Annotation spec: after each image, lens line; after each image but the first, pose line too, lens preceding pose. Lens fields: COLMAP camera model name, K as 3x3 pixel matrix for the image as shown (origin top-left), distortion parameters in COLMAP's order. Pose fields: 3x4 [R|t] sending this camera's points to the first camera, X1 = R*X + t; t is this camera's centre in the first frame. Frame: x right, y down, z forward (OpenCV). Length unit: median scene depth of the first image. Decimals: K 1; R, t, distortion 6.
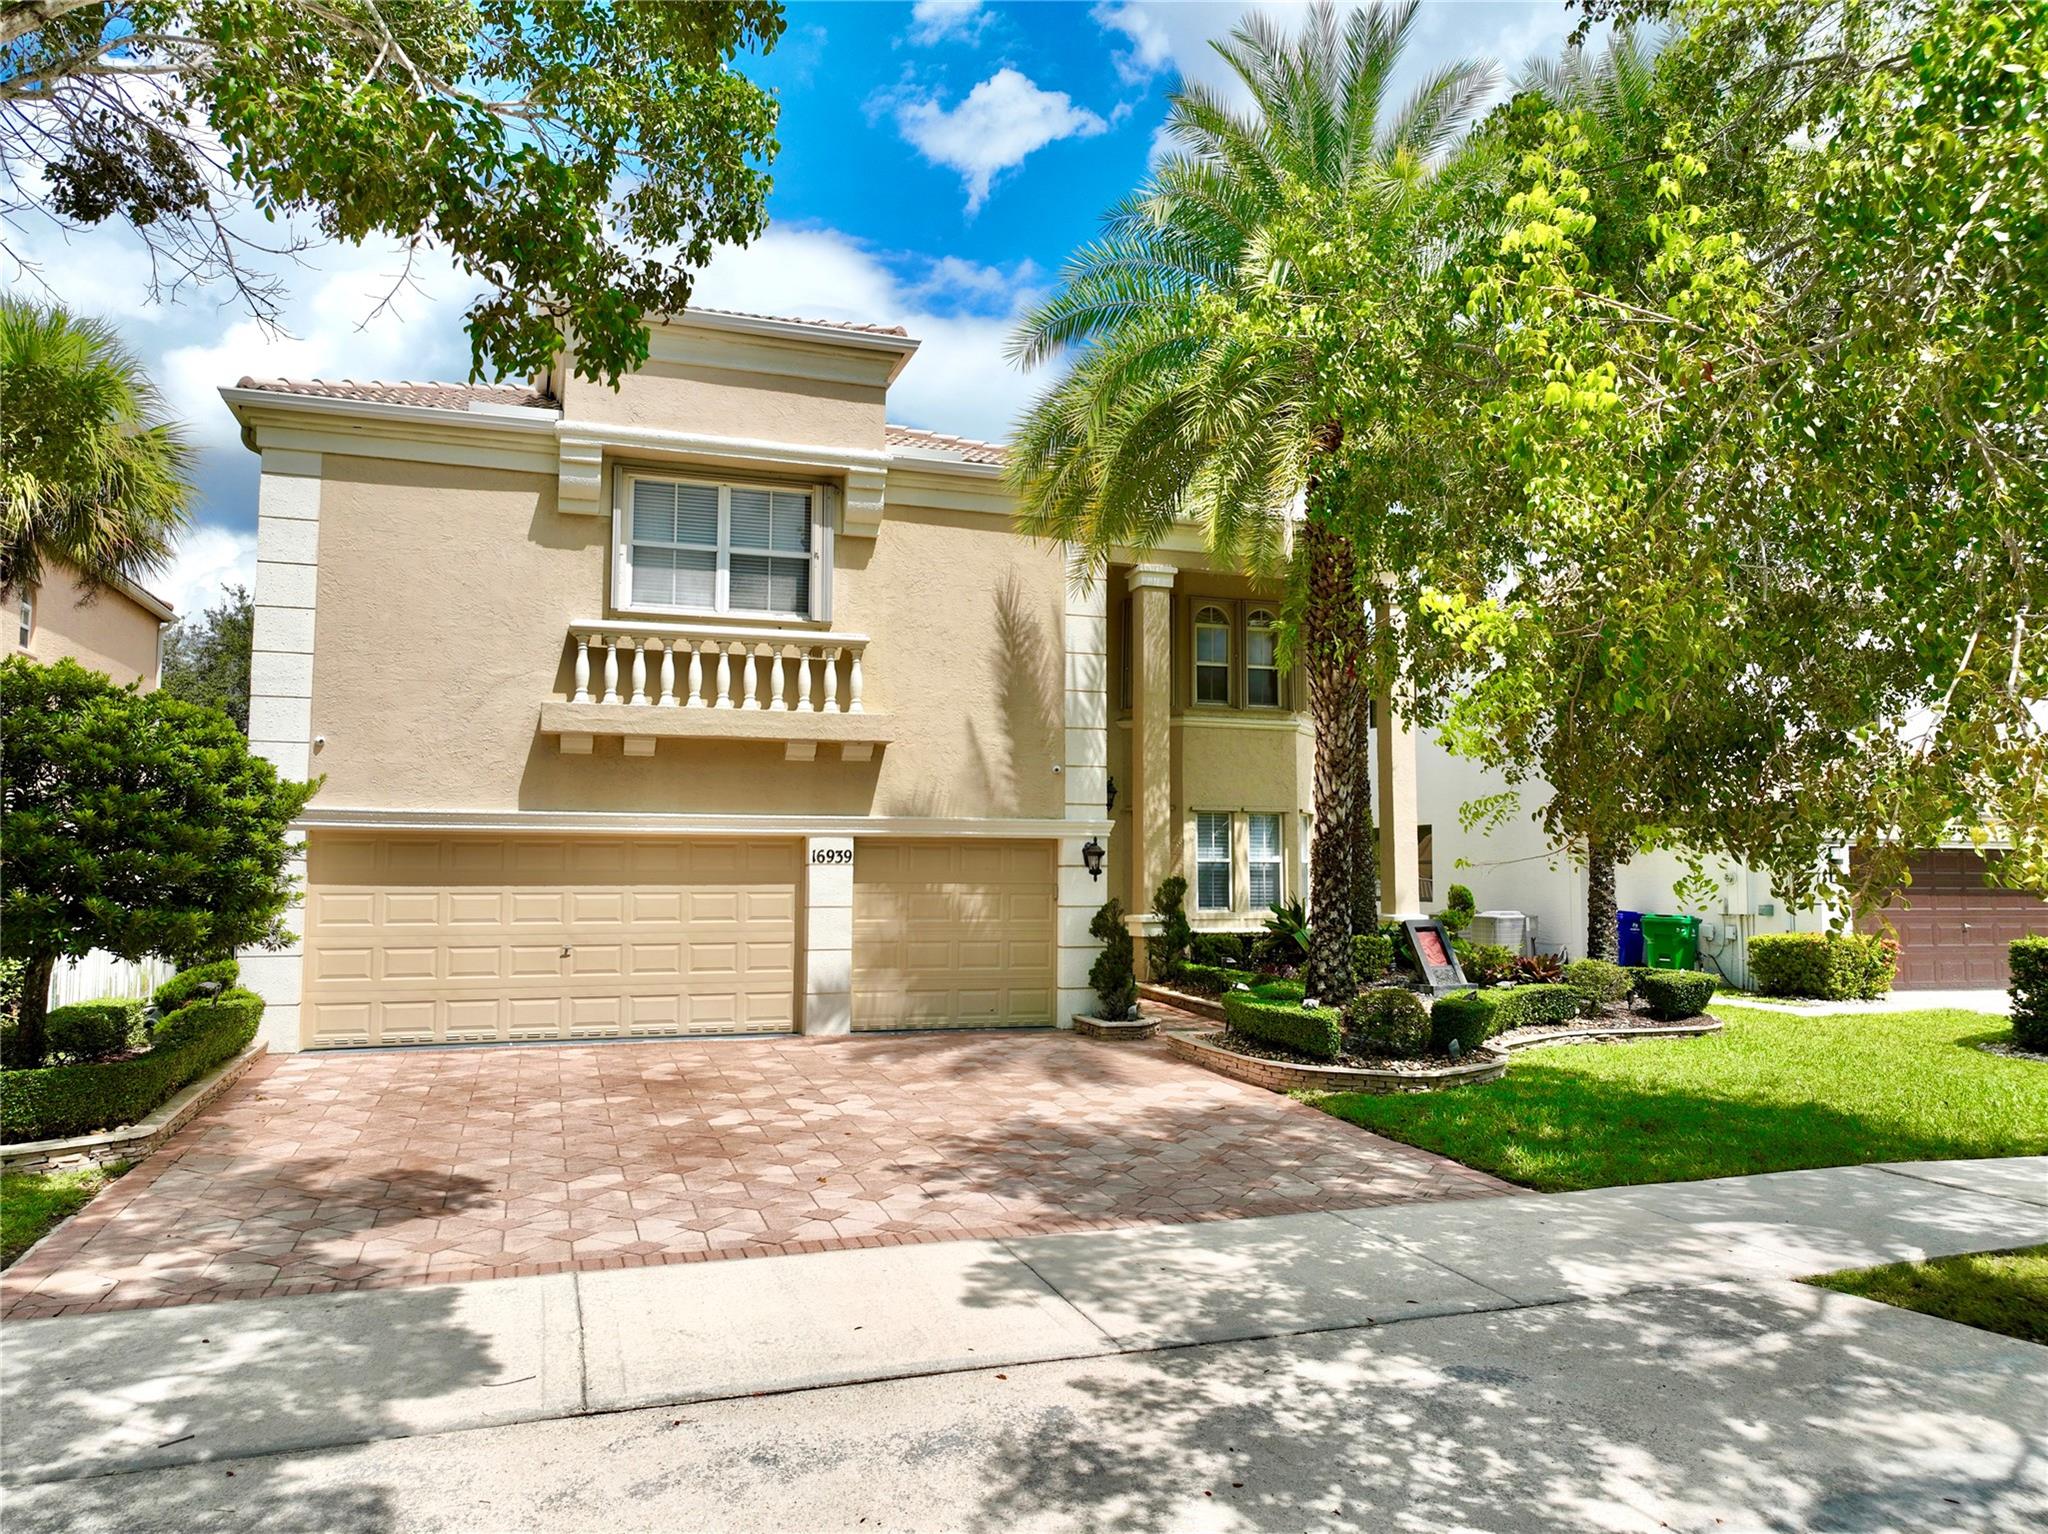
lens RADIAL K [[1434.0, 0, 1028.9], [0, 1434.0, 765.7], [0, 0, 1]] dist [0.005131, 0.002539]
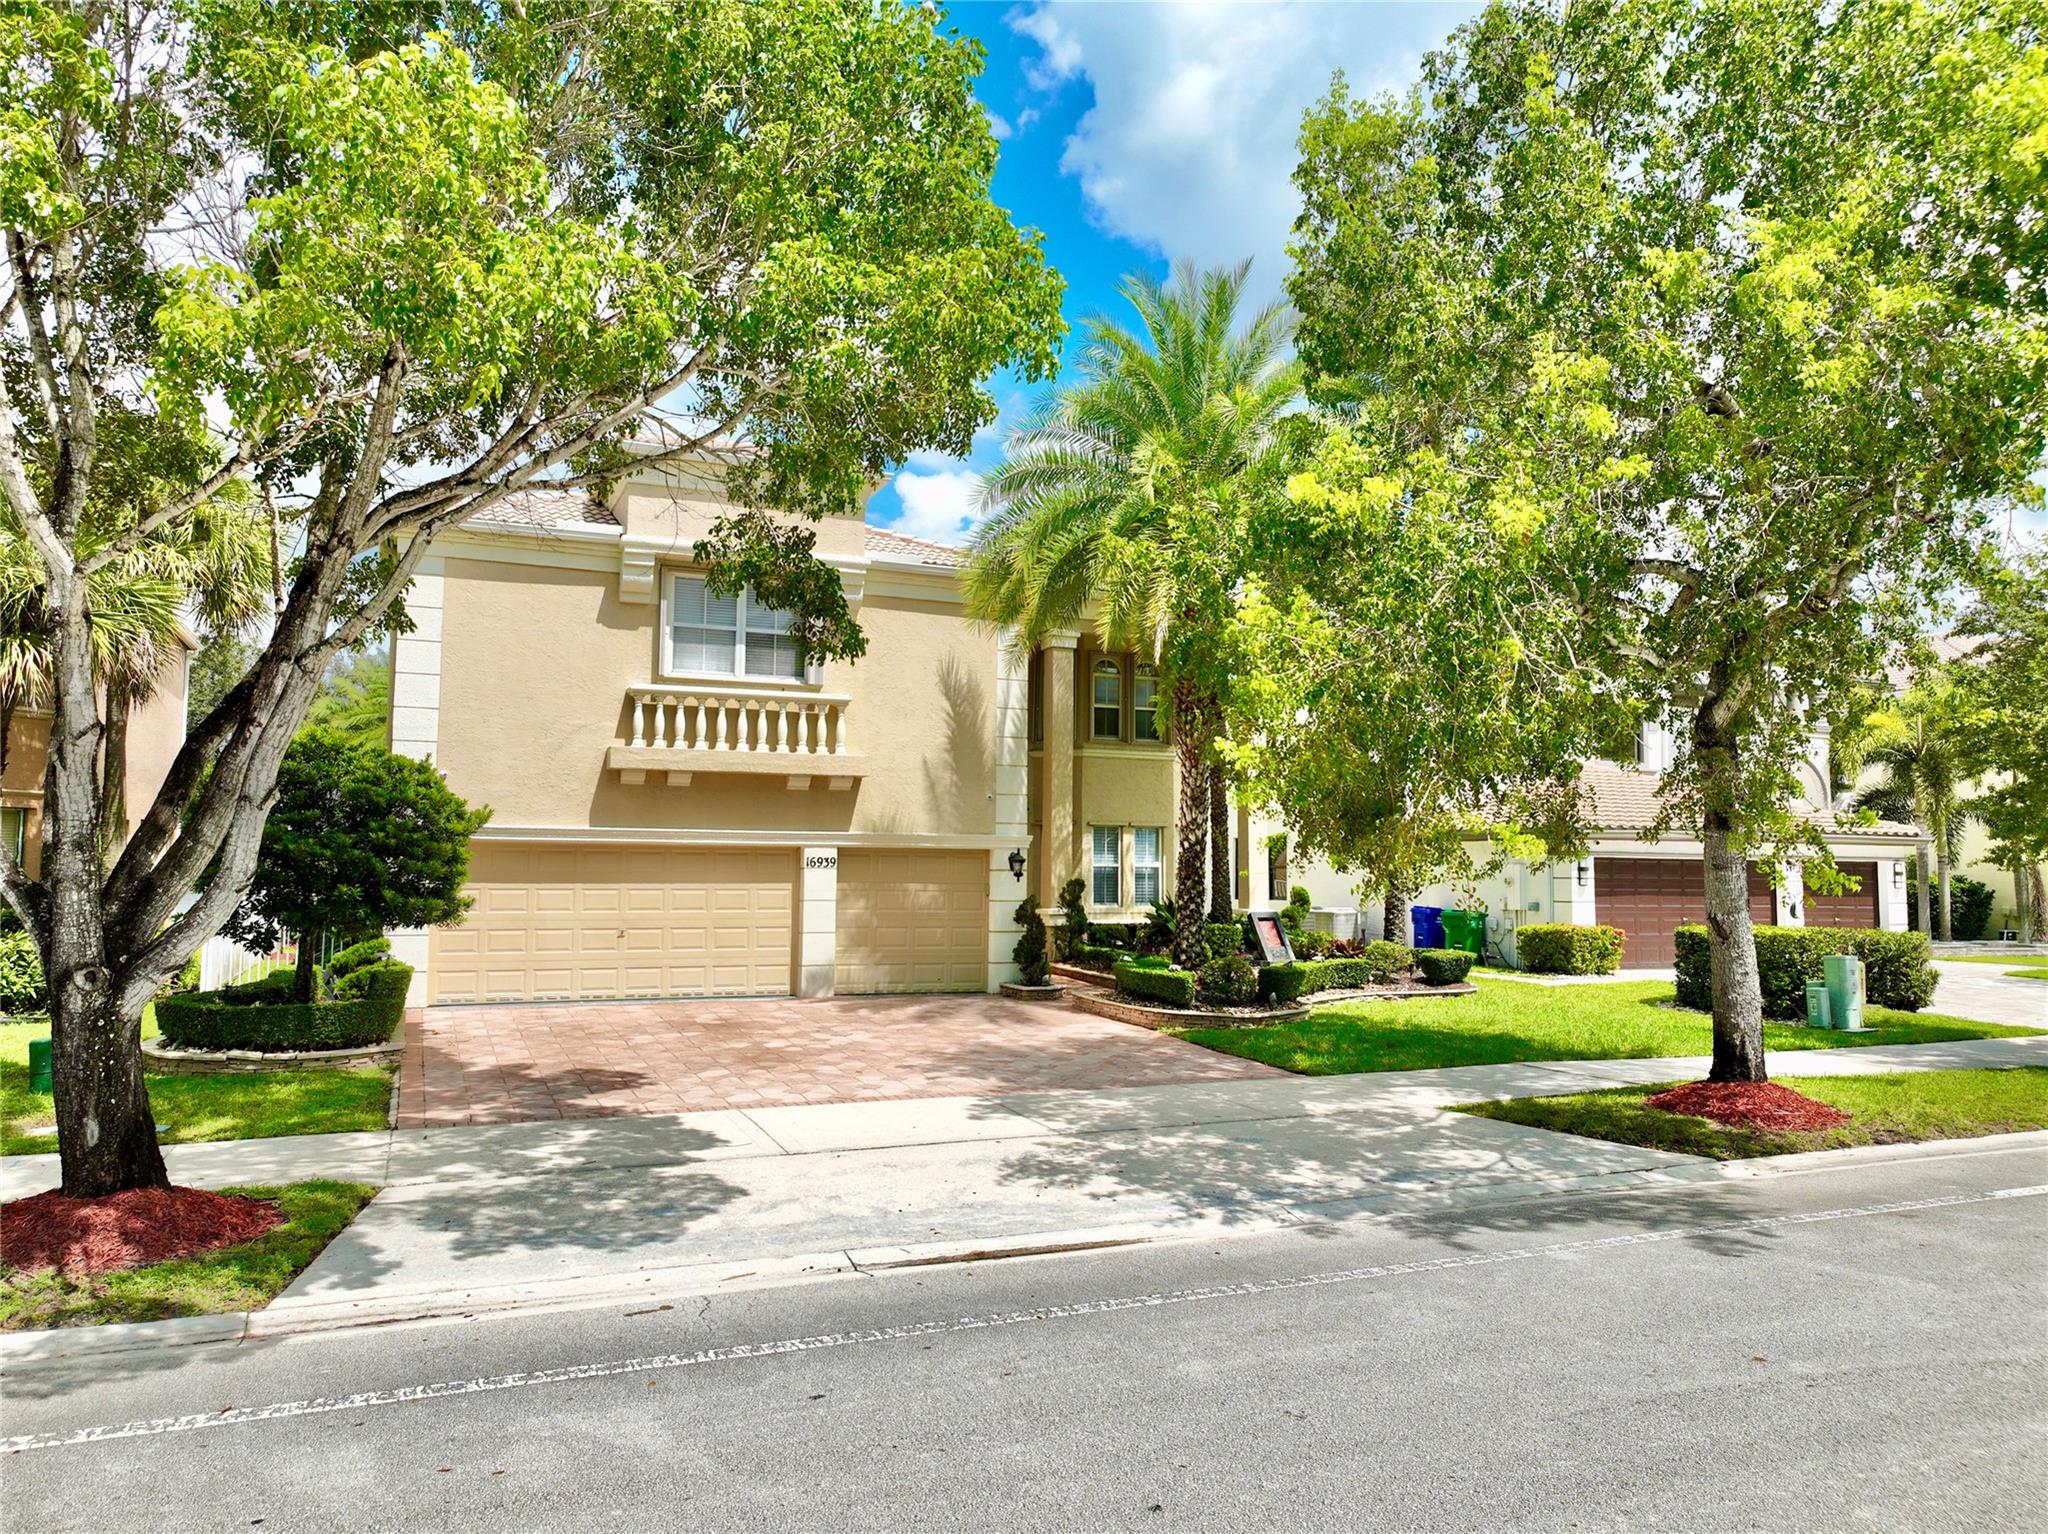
lens RADIAL K [[1434.0, 0, 1028.9], [0, 1434.0, 765.7], [0, 0, 1]] dist [0.005131, 0.002539]
pose [[0.997066, 0.010364, 0.075839, -0.047883], [-0.010340, 0.999946, -0.000707, -0.027160], [-0.075842, -0.000079, 0.997120, -0.337857]]
